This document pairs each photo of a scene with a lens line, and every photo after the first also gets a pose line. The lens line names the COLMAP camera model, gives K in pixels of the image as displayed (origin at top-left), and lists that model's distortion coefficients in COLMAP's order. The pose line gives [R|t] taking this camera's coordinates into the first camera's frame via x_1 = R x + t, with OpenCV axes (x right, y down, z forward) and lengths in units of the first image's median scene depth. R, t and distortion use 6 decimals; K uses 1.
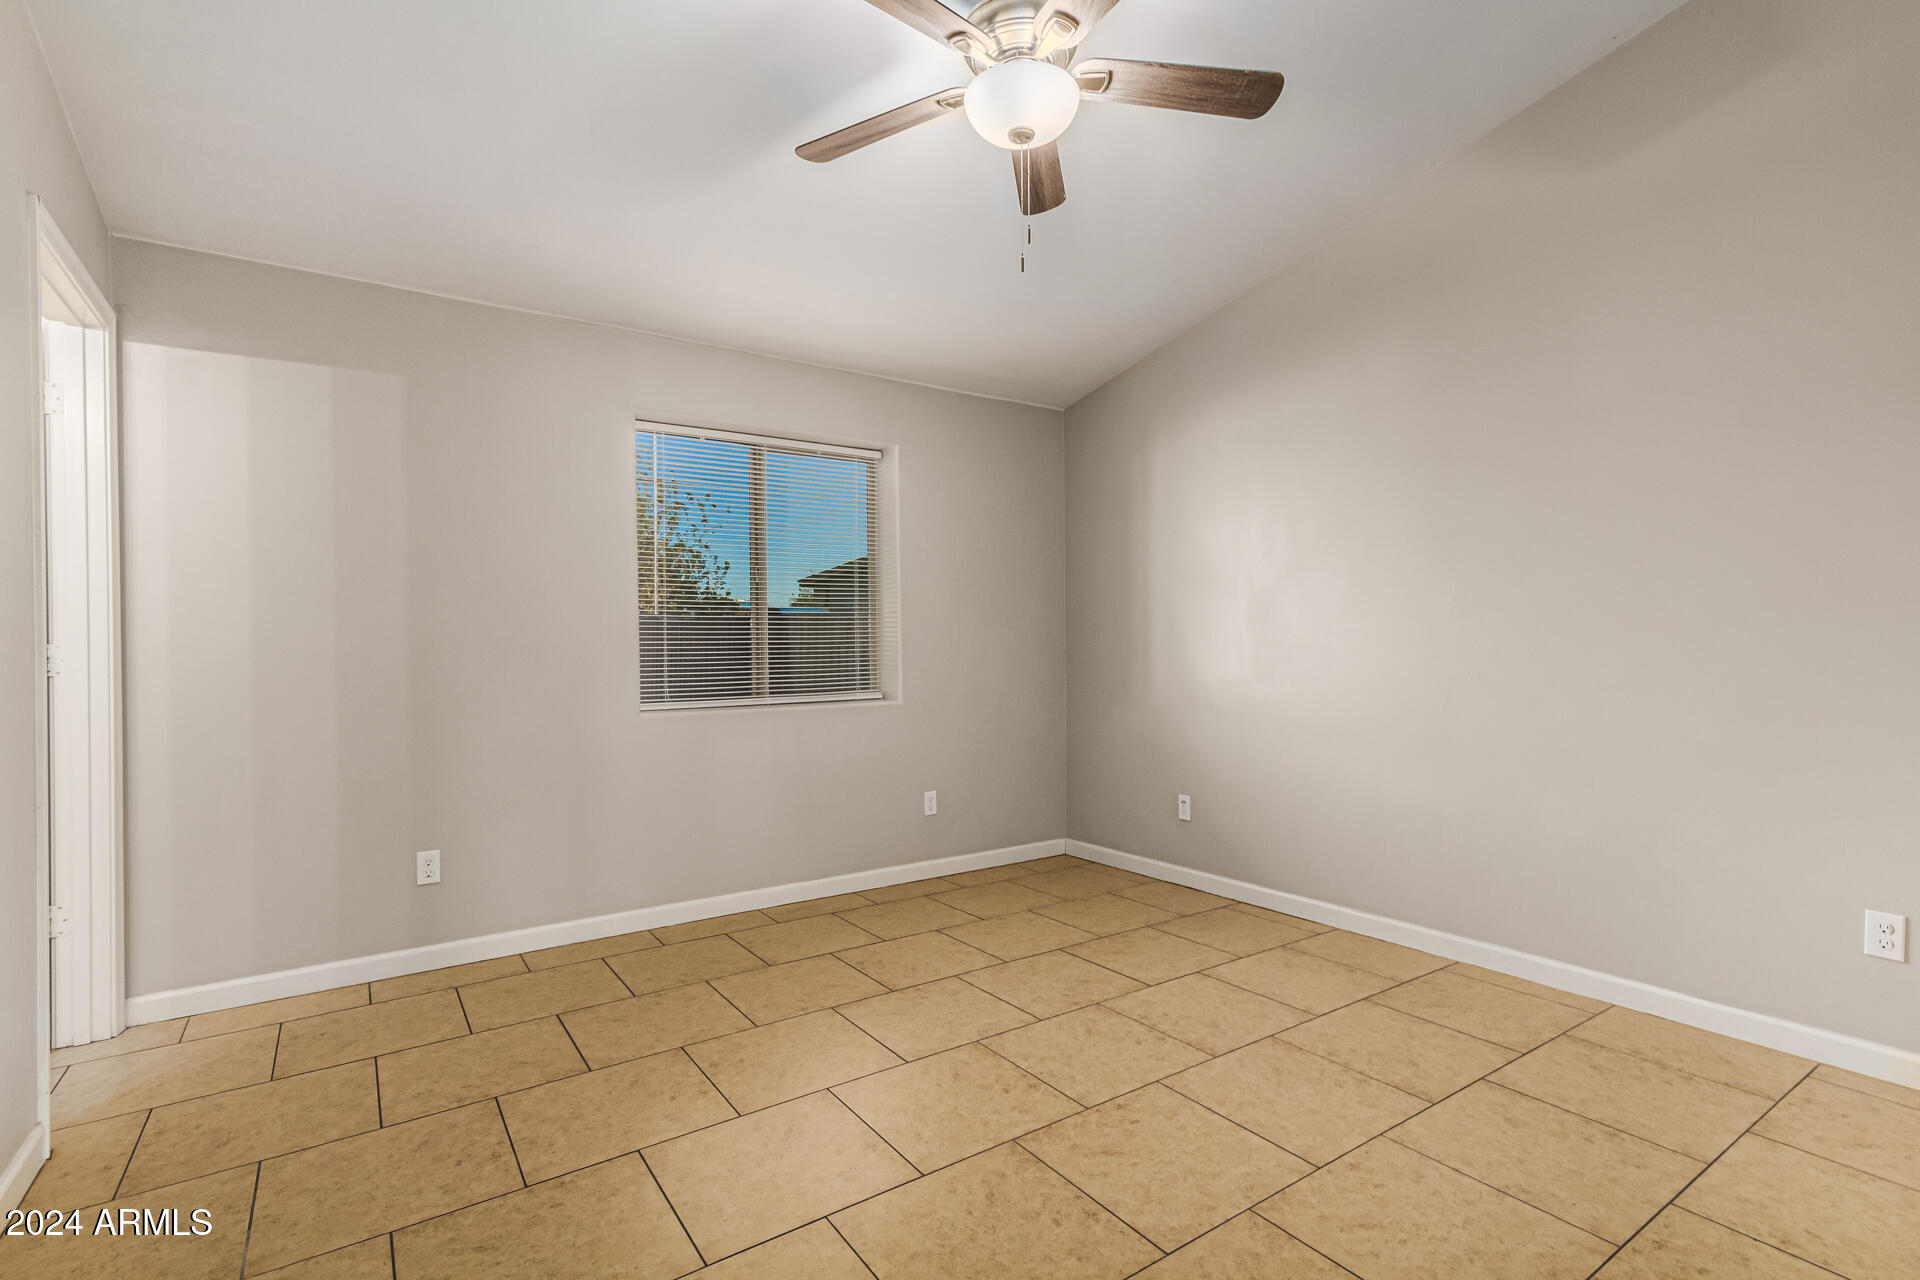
lens RADIAL K [[898.8, 0, 956.9], [0, 898.8, 642.8], [0, 0, 1]] dist [0.000009, 0.001994]
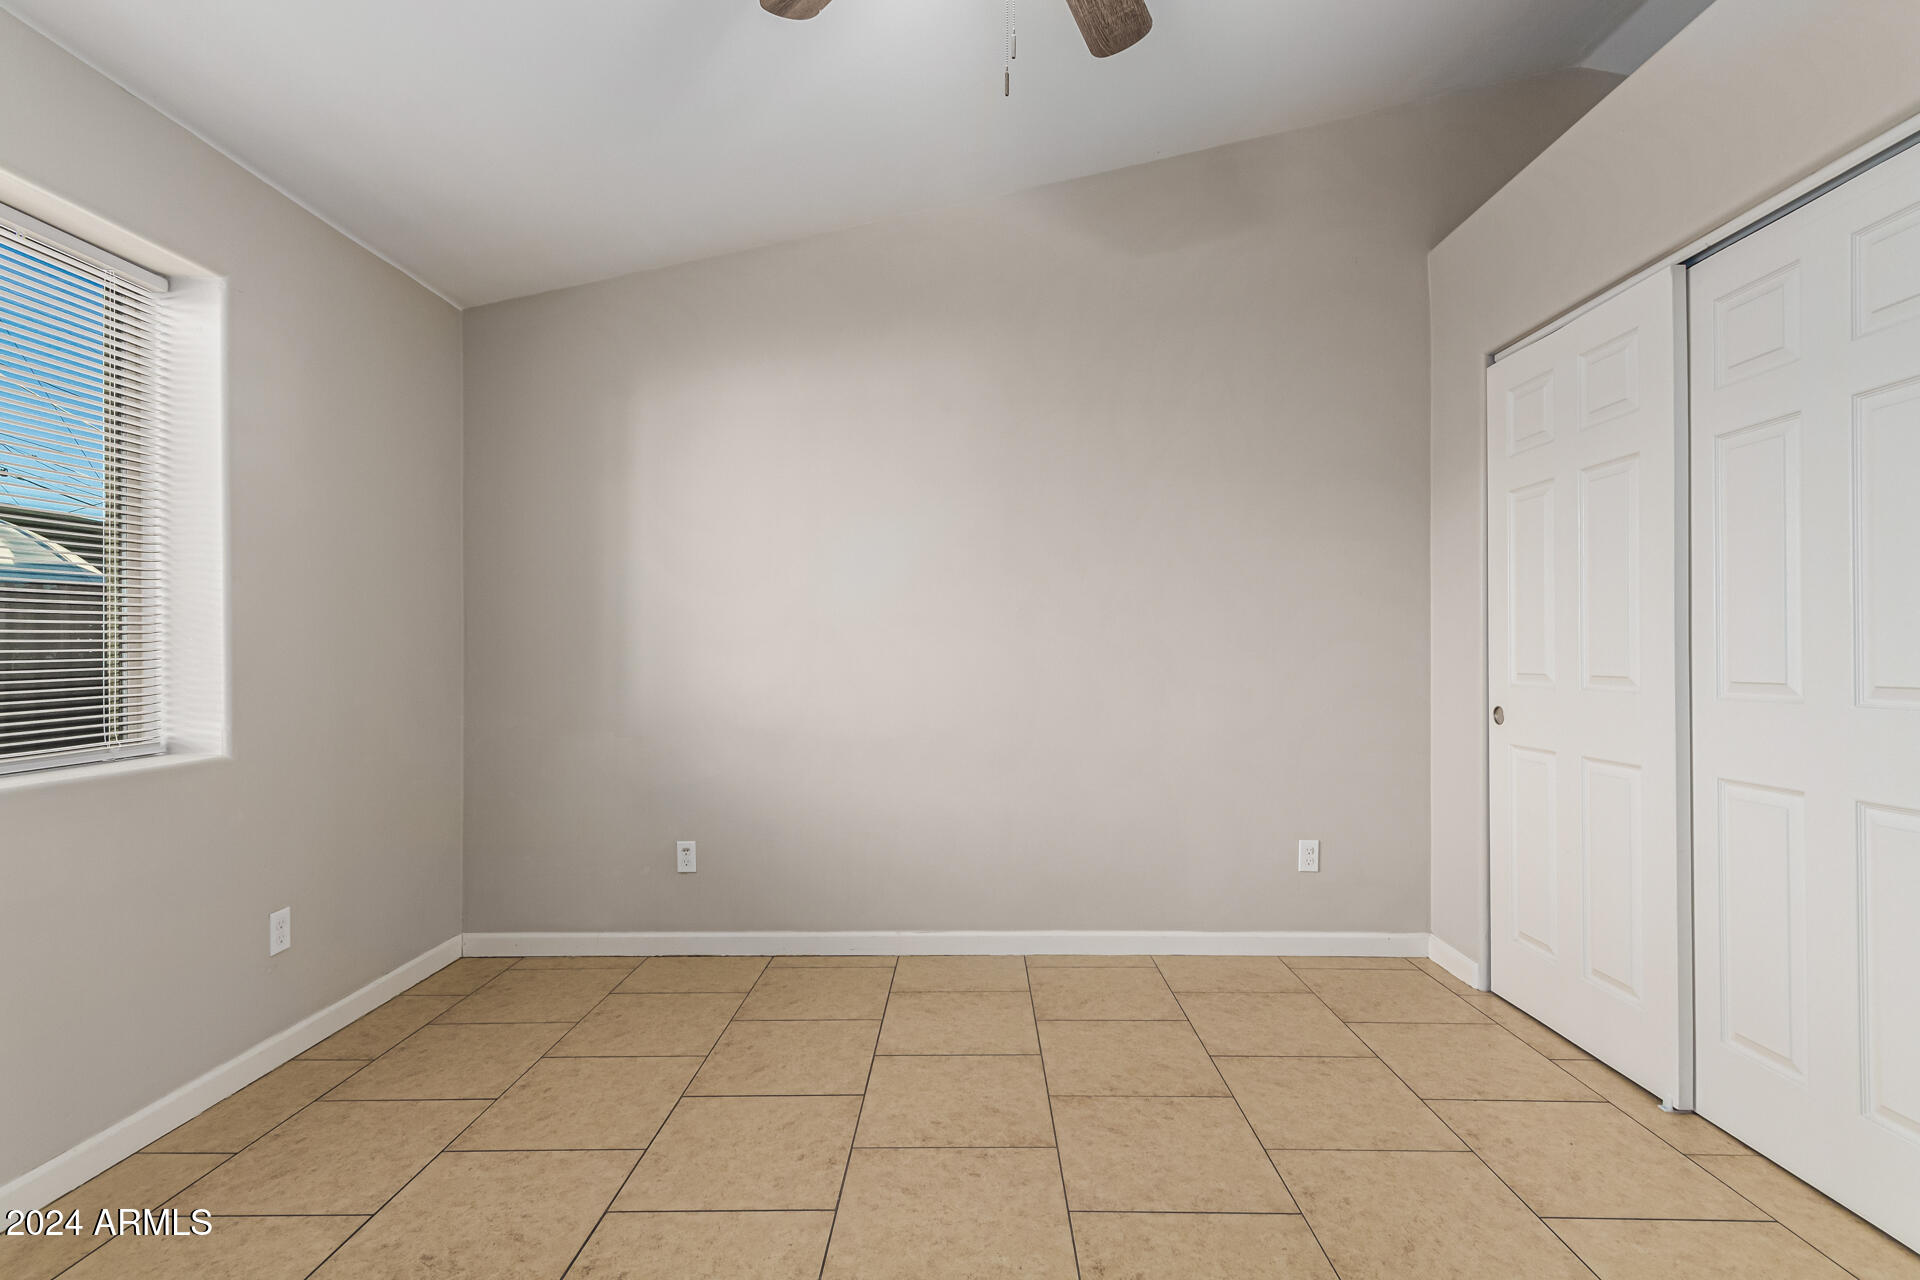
lens RADIAL K [[898.8, 0, 961.2], [0, 898.8, 643.0], [0, 0, 1]] dist [0.000009, 0.001994]
pose [[0.572532, 0.010616, 0.819814, -0.324334], [-0.006880, 0.999943, -0.008143, -0.001861], [-0.819853, -0.000978, 0.572573, 0.421711]]
